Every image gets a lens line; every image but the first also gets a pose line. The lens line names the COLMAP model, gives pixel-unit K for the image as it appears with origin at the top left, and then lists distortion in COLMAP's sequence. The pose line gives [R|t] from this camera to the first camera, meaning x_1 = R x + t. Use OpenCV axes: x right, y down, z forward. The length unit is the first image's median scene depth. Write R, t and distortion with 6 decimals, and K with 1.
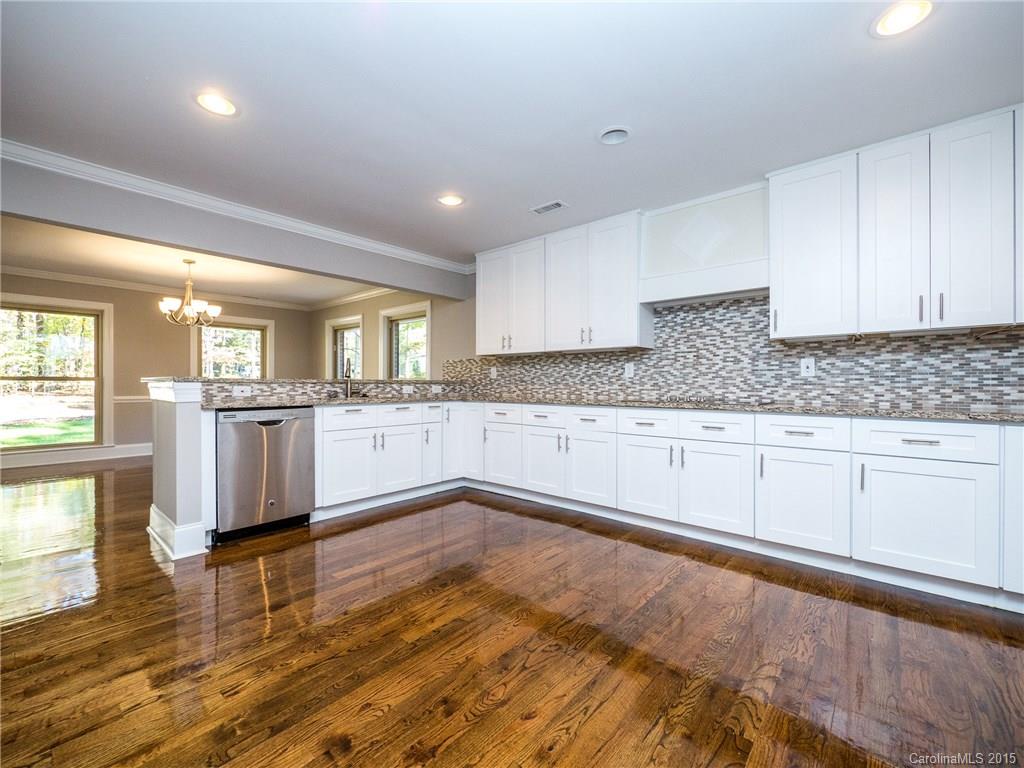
lens RADIAL K [[448.4, 0, 512.0], [0, 448.4, 384.0], [0, 0, 1]] dist [-0.010306, 0.000135]
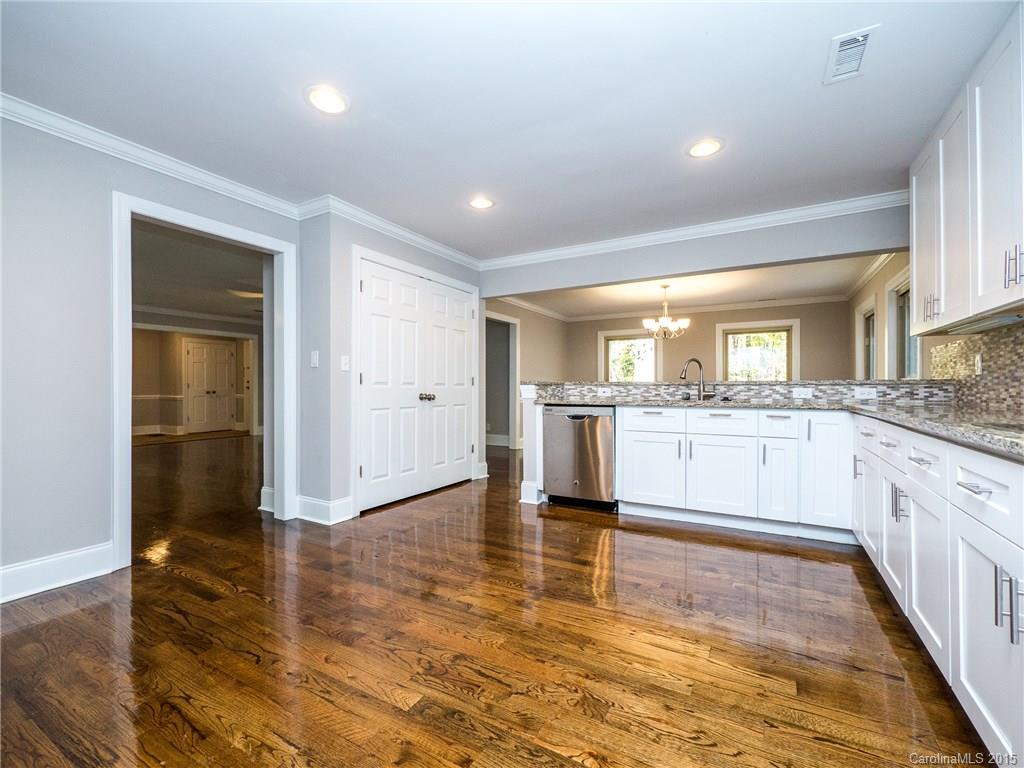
lens RADIAL K [[435.5, 0, 508.5], [0, 435.5, 388.9], [0, 0, 1]] dist [-0.008393, 0.000316]
pose [[0.189790, 0.000740, -0.981824, 0.460323], [0.000231, 1.000000, 0.000798, 0.005601], [0.981825, -0.000378, 0.189790, 0.452055]]
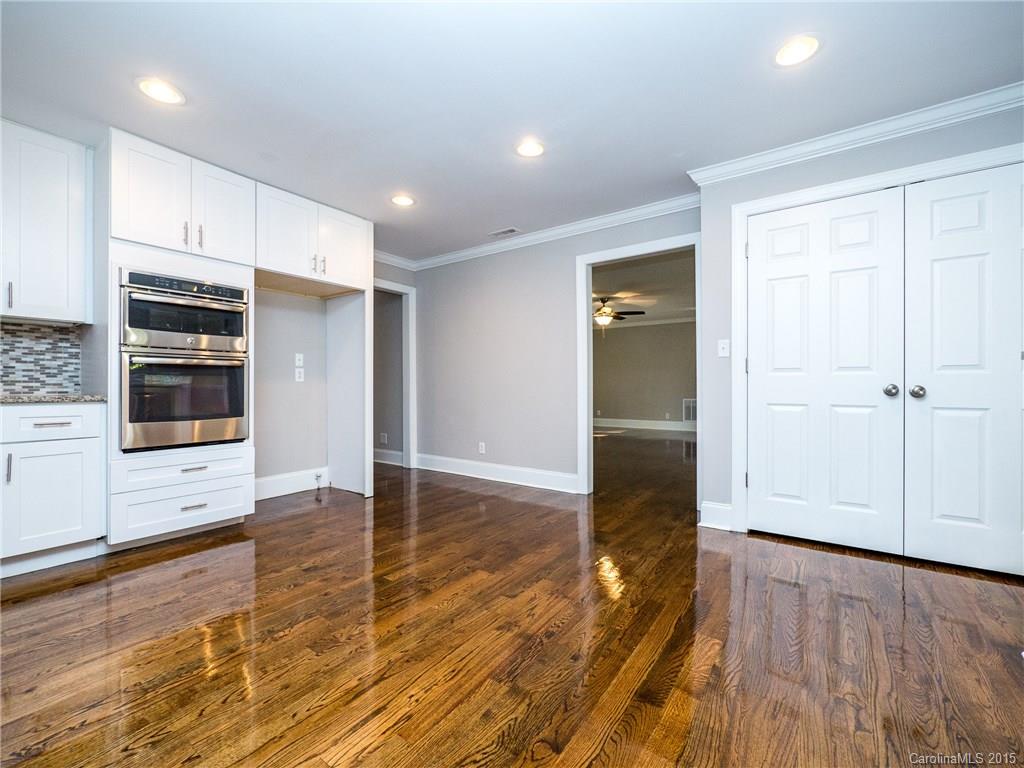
lens RADIAL K [[448.4, 0, 512.0], [0, 448.4, 384.0], [0, 0, 1]] dist [-0.010306, 0.000135]
pose [[-0.995663, -0.002695, -0.092989, -0.012407], [-0.002281, 0.999987, -0.004557, 0.021321], [0.093000, -0.004325, -0.995657, 1.026027]]
